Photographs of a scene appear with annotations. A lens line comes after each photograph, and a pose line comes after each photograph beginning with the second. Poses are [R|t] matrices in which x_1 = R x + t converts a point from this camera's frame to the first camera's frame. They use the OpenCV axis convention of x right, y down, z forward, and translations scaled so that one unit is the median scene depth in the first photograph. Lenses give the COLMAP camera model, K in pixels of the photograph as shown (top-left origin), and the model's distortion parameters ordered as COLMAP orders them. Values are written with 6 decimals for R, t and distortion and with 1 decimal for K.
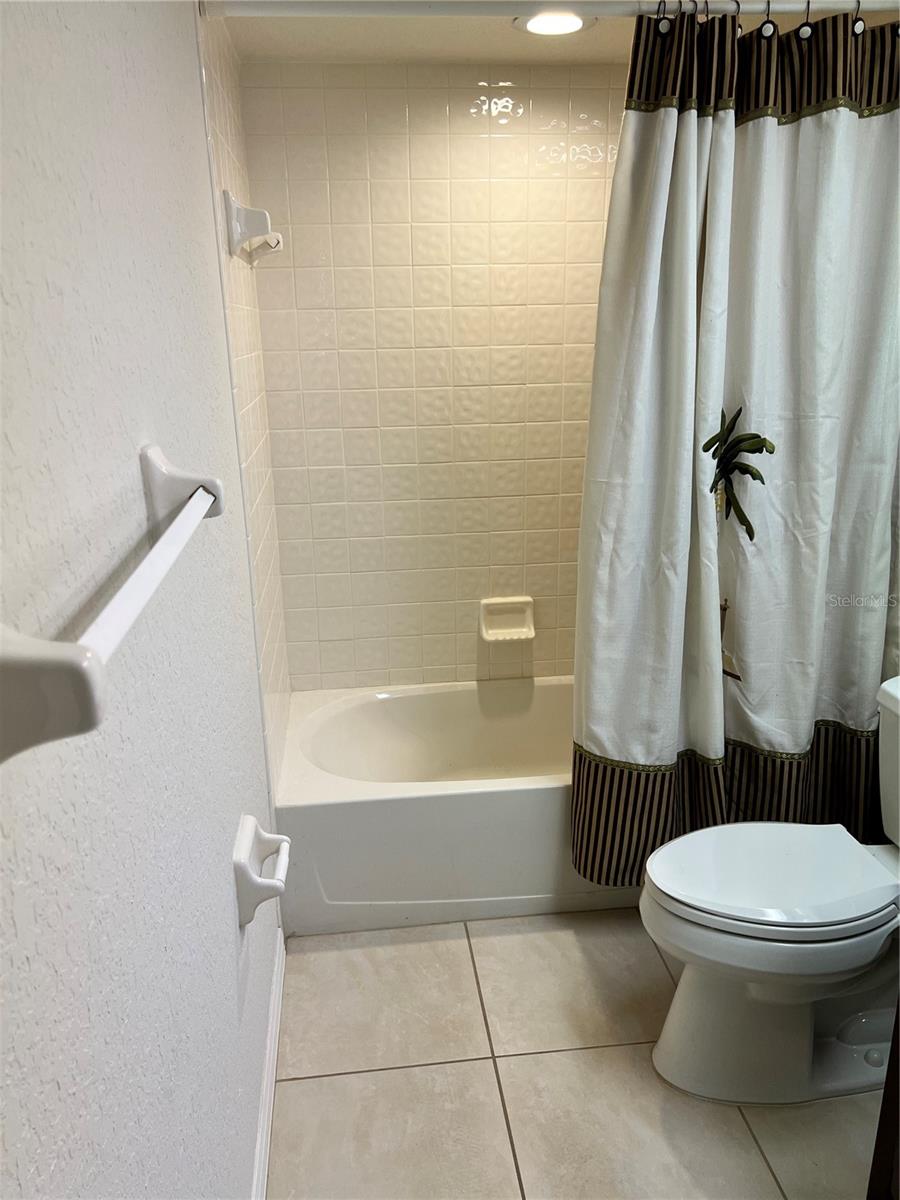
lens RADIAL K [[894.1, 0, 458.8], [0, 894.1, 614.8], [0, 0, 1]] dist [0.073405, -0.081957]
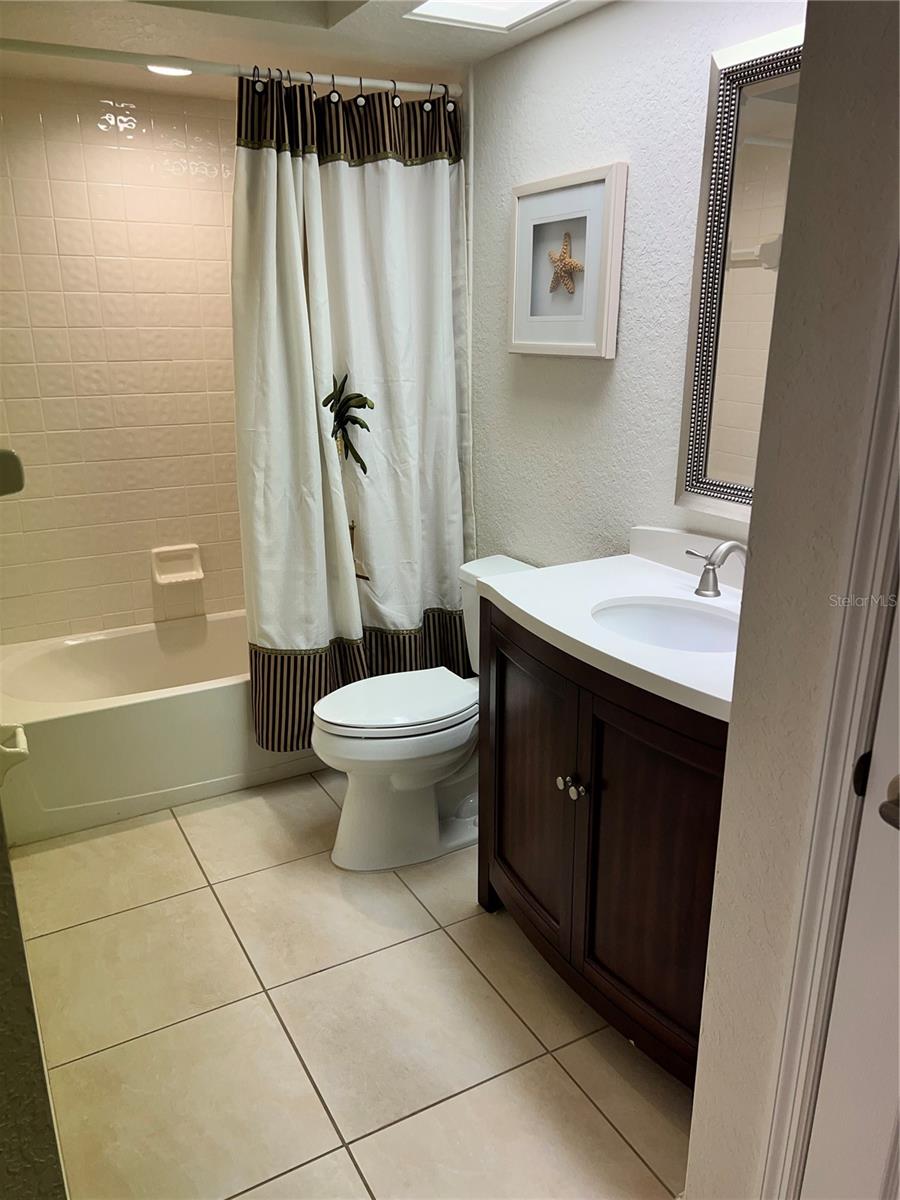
lens RADIAL K [[894.1, 0, 442.3], [0, 894.1, 623.1], [0, 0, 1]] dist [0.073405, -0.081957]
pose [[0.927859, -0.101861, 0.358750, -0.073481], [0.098844, 0.994742, 0.026793, 0.114387], [-0.359593, 0.010600, 0.933049, -0.293535]]
